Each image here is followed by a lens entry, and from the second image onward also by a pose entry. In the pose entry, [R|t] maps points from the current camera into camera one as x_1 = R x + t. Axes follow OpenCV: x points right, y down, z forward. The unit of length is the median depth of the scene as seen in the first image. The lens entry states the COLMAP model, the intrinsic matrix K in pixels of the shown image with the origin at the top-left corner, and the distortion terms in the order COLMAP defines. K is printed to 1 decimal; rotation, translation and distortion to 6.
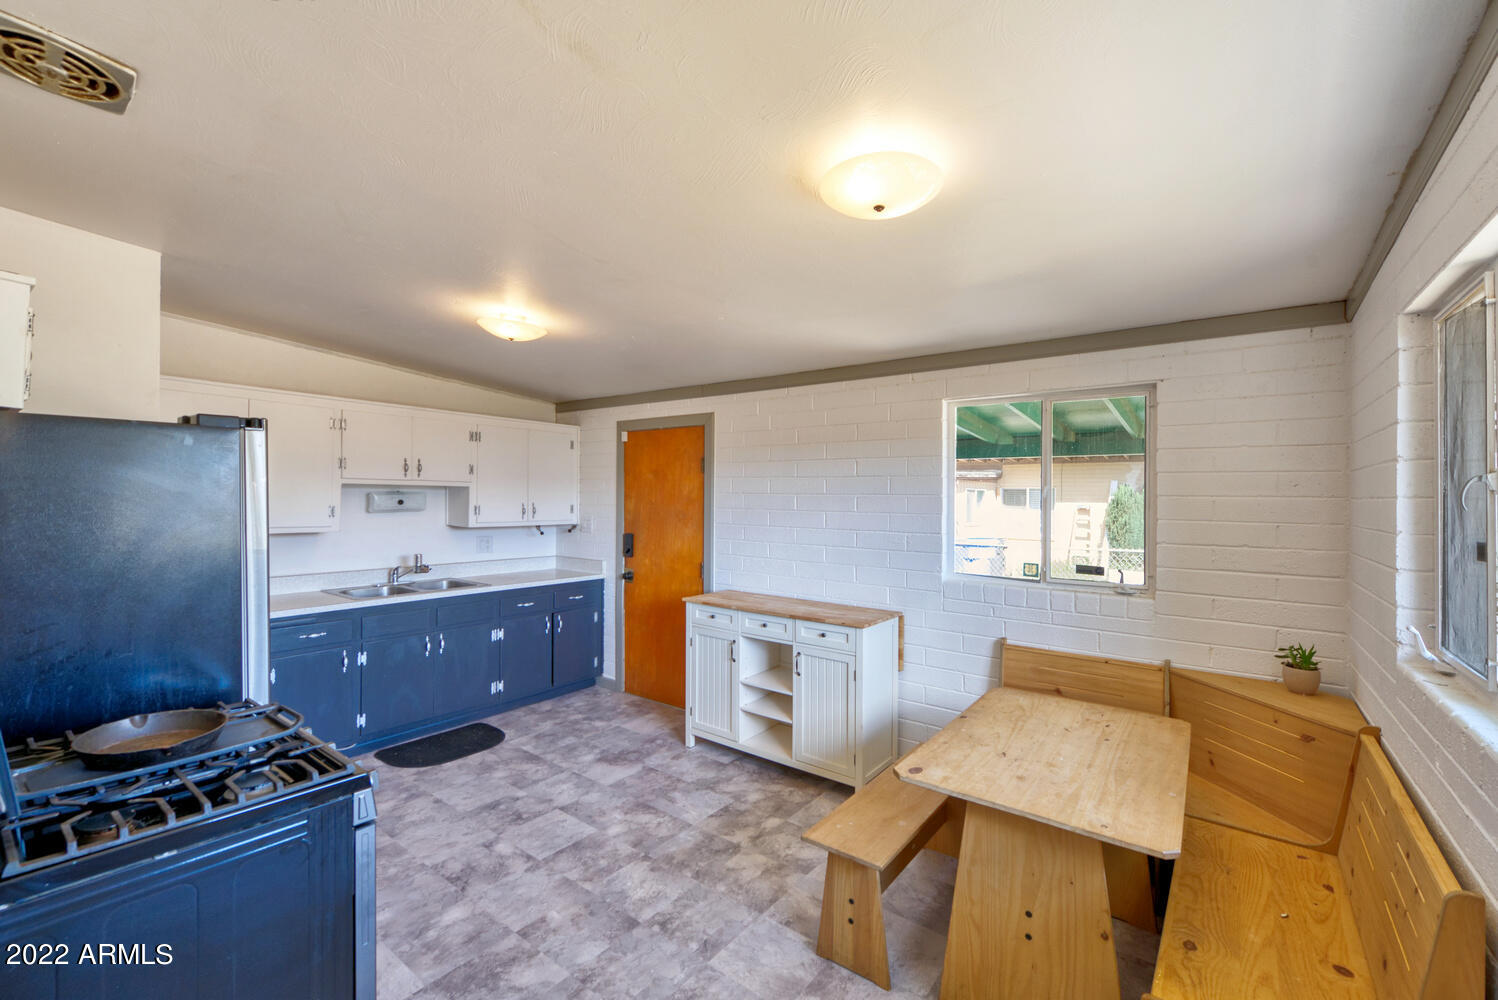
lens RADIAL K [[602.4, 0, 749.0], [0, 602.4, 500.0], [0, 0, 1]] dist [0.000436, 0.000016]
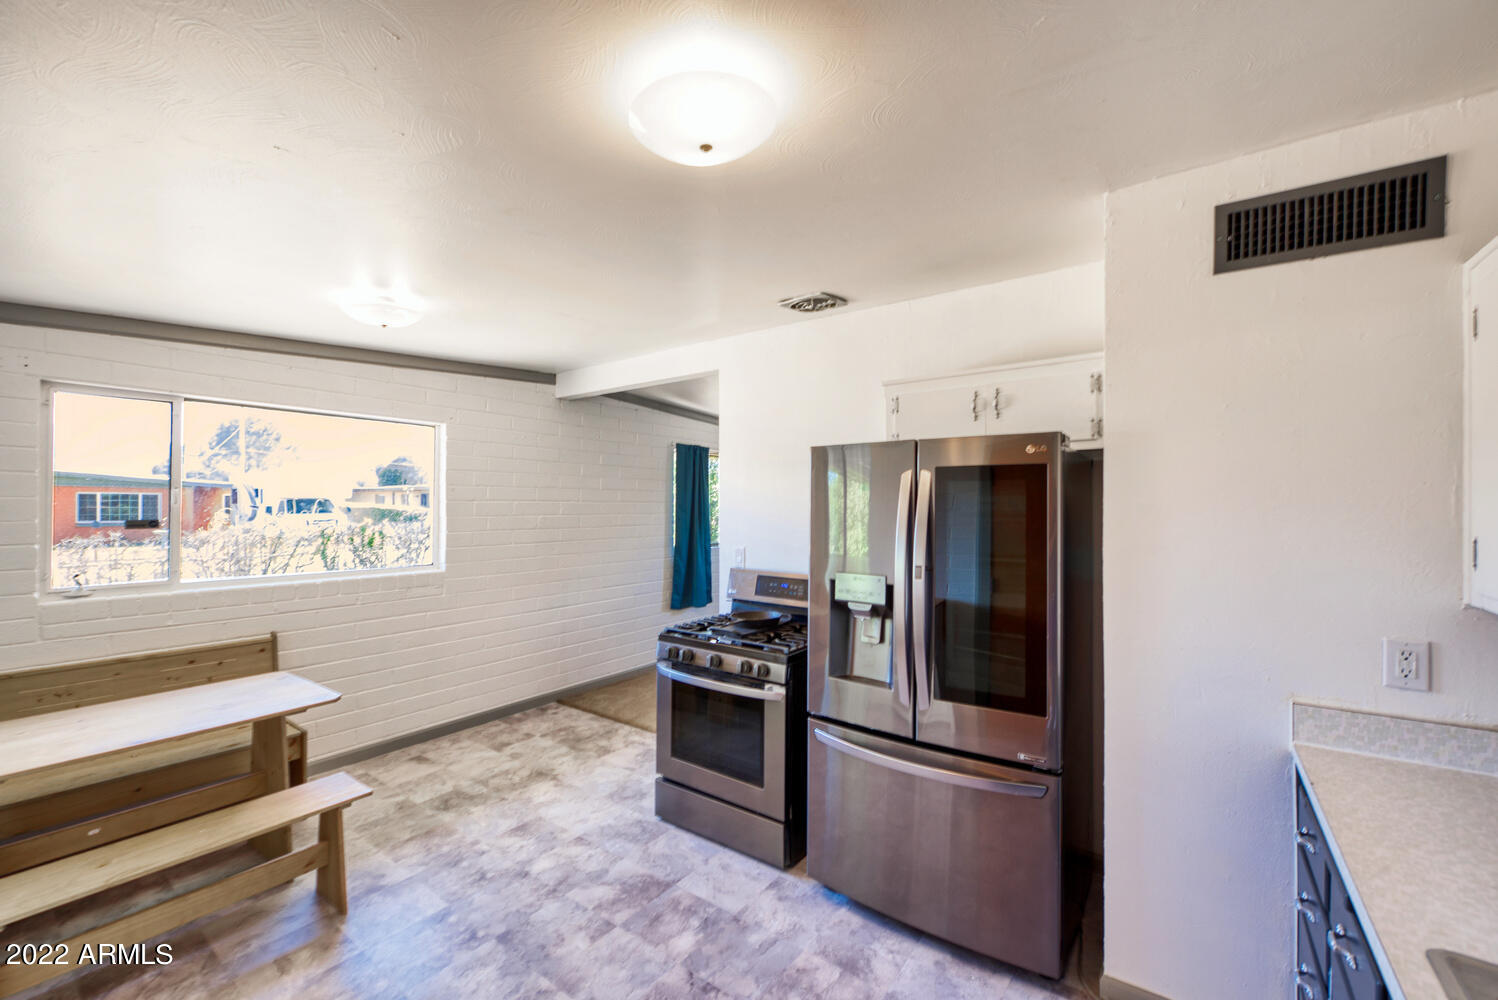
lens RADIAL K [[628.8, 0, 749.0], [0, 628.8, 500.0], [0, 0, 1]] dist [-0.001248, 0.000060]
pose [[-0.999696, -0.023102, 0.008567, -0.526839], [-0.023188, 0.999680, -0.010066, -0.016282], [-0.008332, -0.010262, -0.999913, 1.817480]]
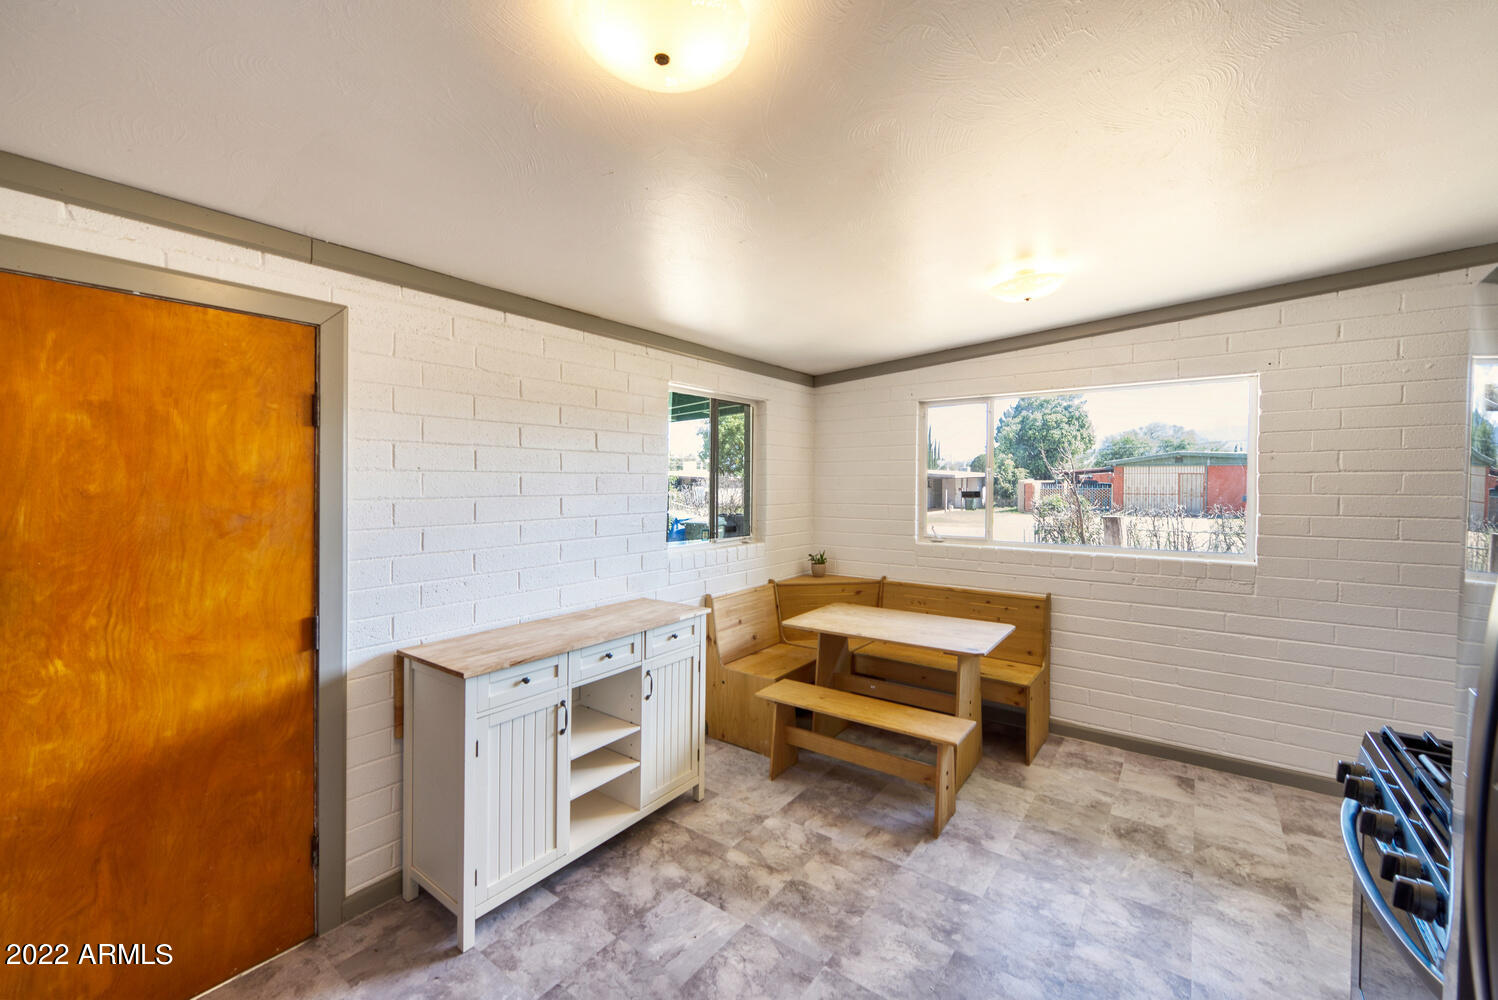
lens RADIAL K [[597.6, 0, 745.6], [0, 597.6, 480.0], [0, 0, 1]] dist [0.008432, 0.000064]
pose [[0.014394, -0.015468, 0.999777, -0.961380], [0.000059, 0.999880, 0.015469, -0.017874], [-0.999896, -0.000164, 0.014393, 1.161671]]
